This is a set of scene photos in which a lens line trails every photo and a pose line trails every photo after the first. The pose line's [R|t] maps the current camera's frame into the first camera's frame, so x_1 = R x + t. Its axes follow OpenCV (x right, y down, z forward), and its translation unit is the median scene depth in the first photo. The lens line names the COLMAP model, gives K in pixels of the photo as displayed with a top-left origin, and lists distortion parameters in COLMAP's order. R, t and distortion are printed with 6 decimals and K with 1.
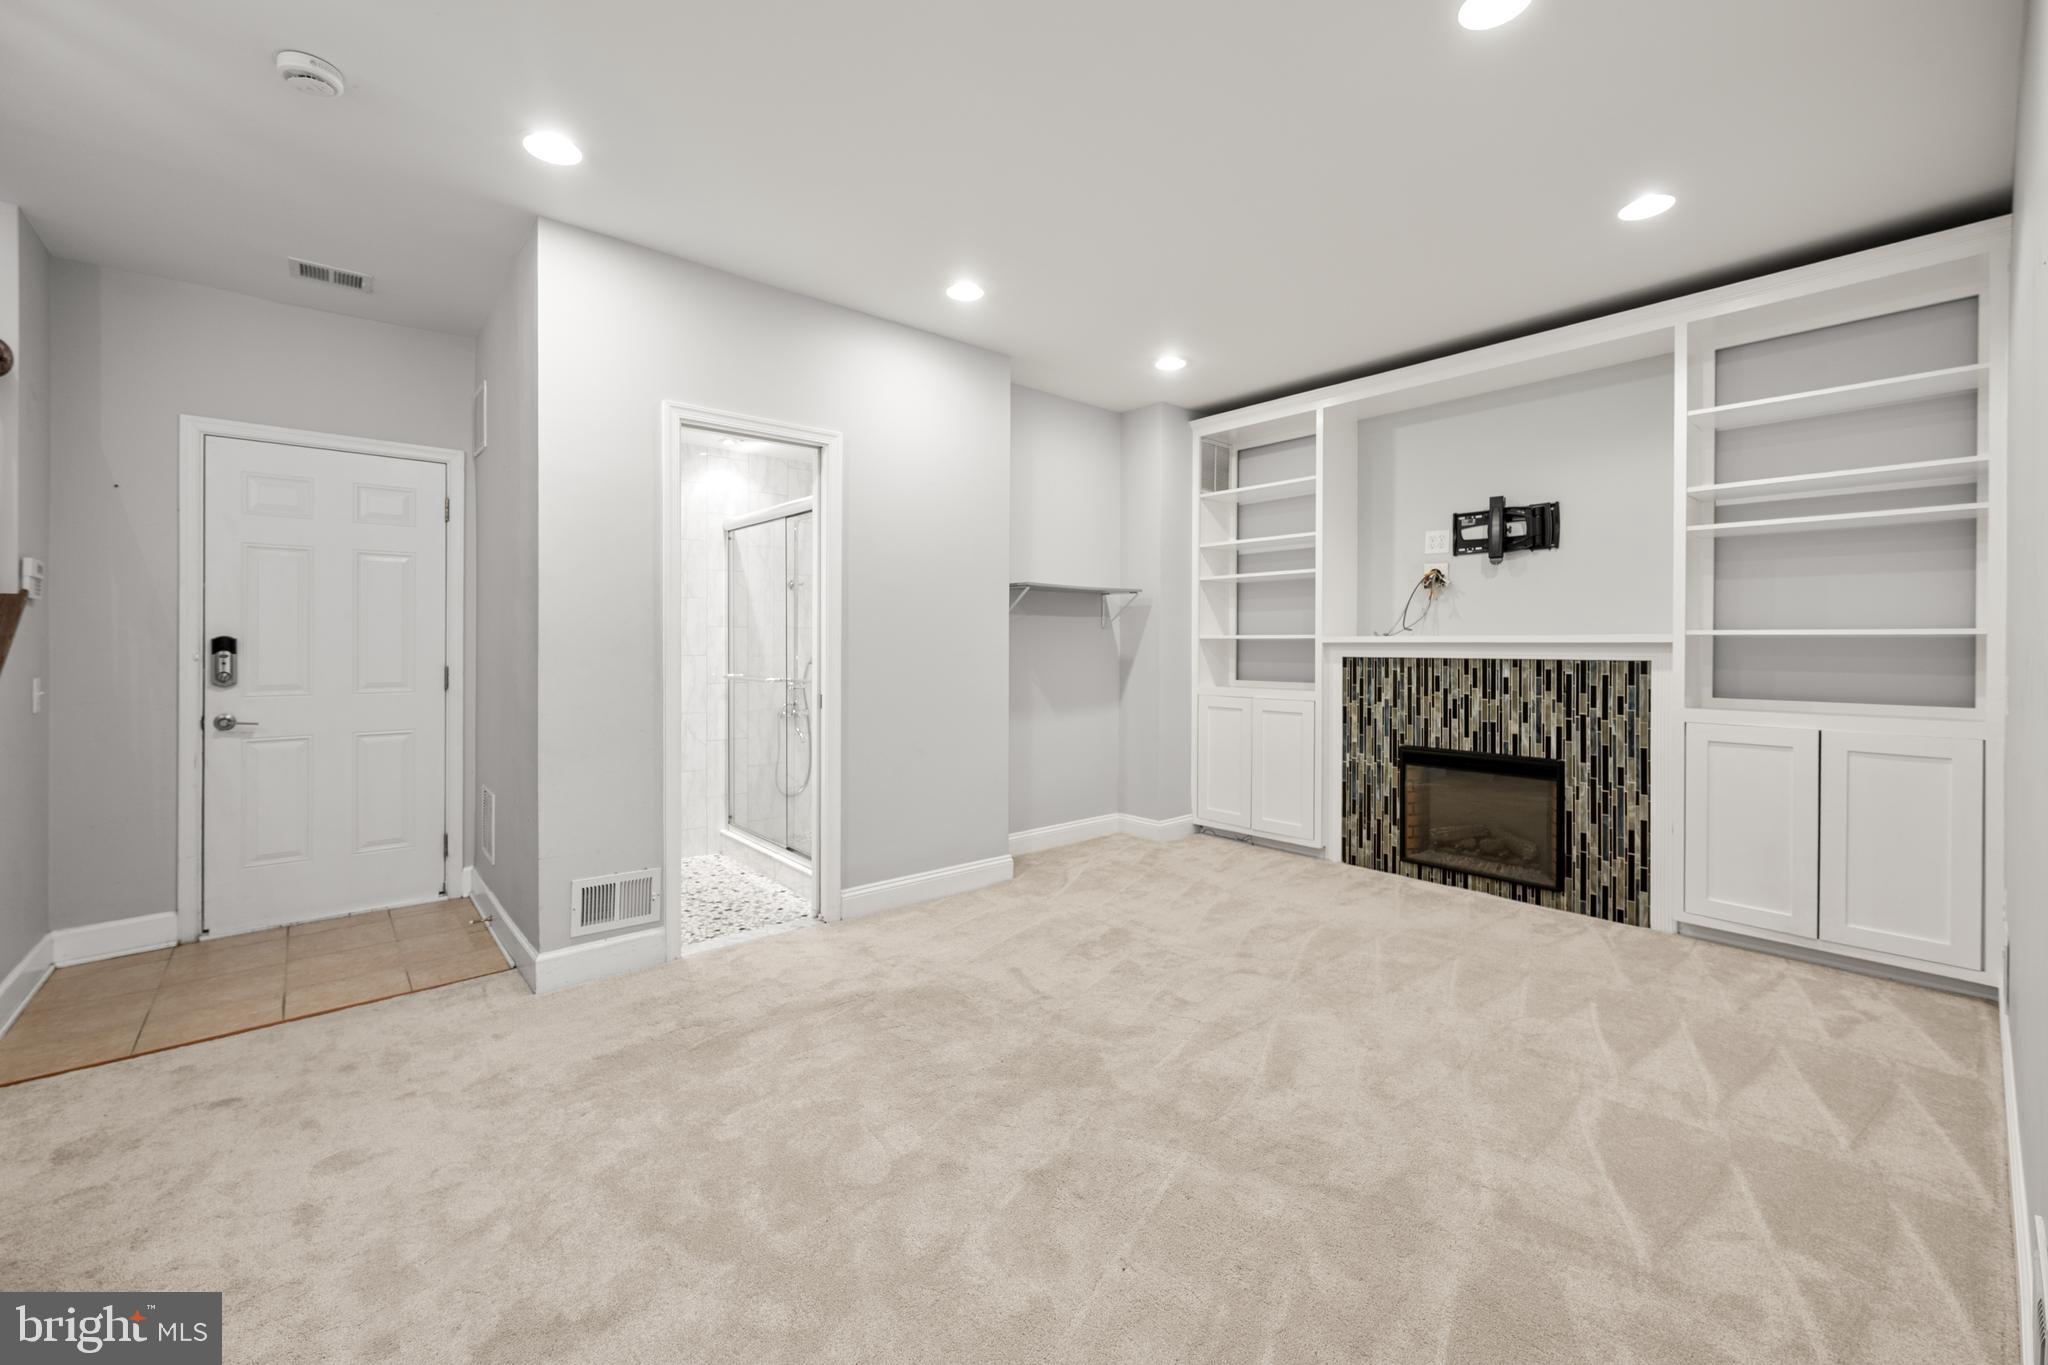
lens RADIAL K [[818.7, 0, 1021.7], [0, 818.7, 654.9], [0, 0, 1]] dist [0.001530, -0.000193]
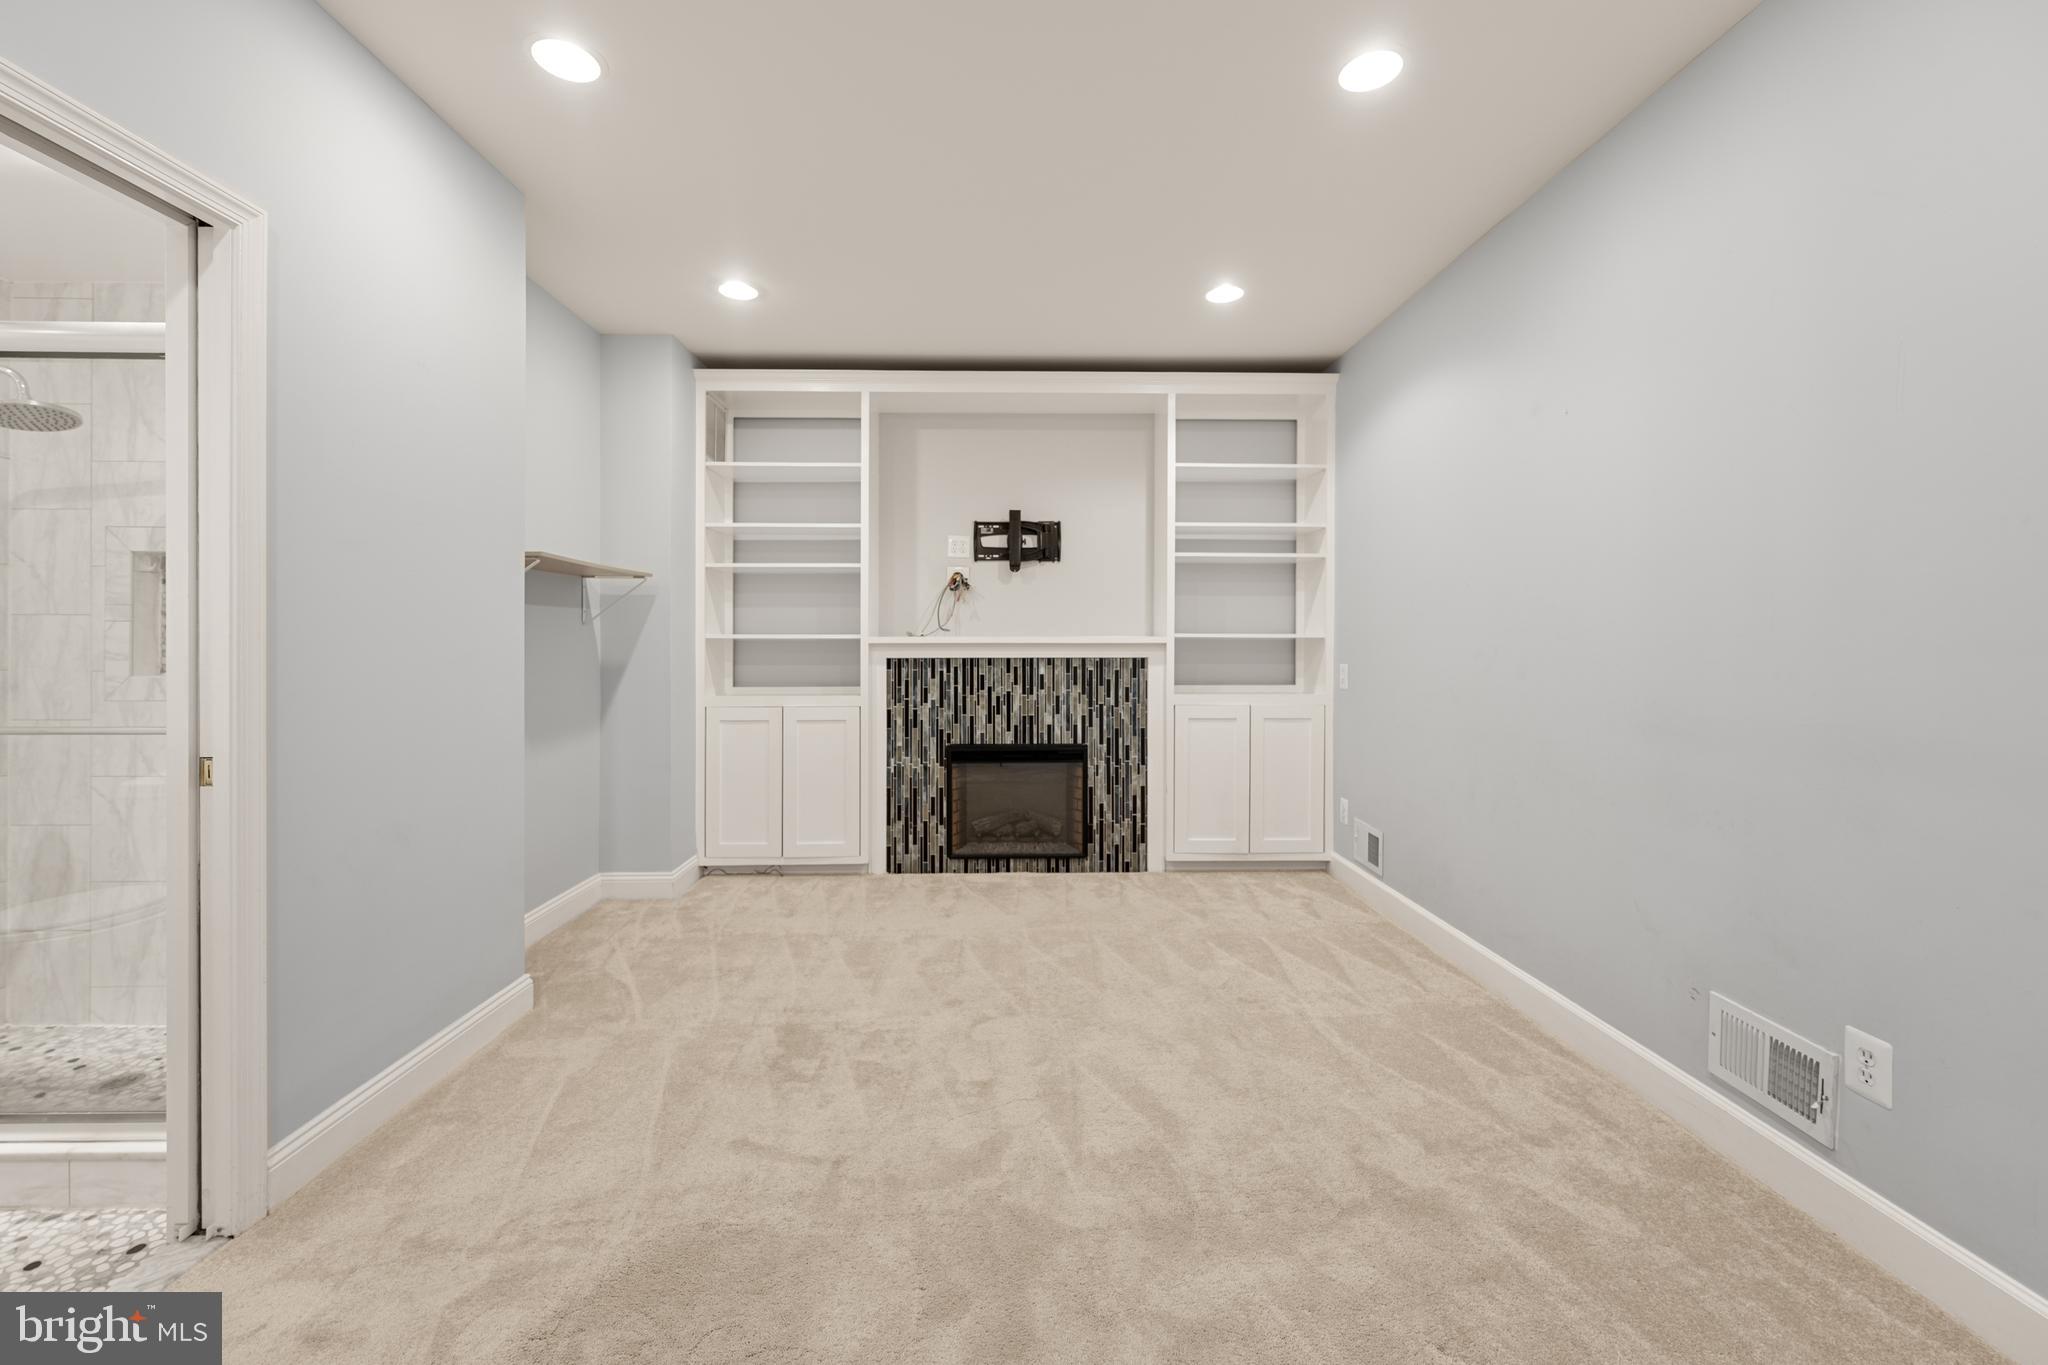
lens RADIAL K [[818.7, 0, 1021.7], [0, 818.7, 654.9], [0, 0, 1]] dist [0.001530, -0.000193]
pose [[0.636521, -0.012296, 0.771162, -0.278899], [0.011693, 0.999912, 0.006292, -0.006207], [-0.771171, 0.005013, 0.636608, 0.310846]]
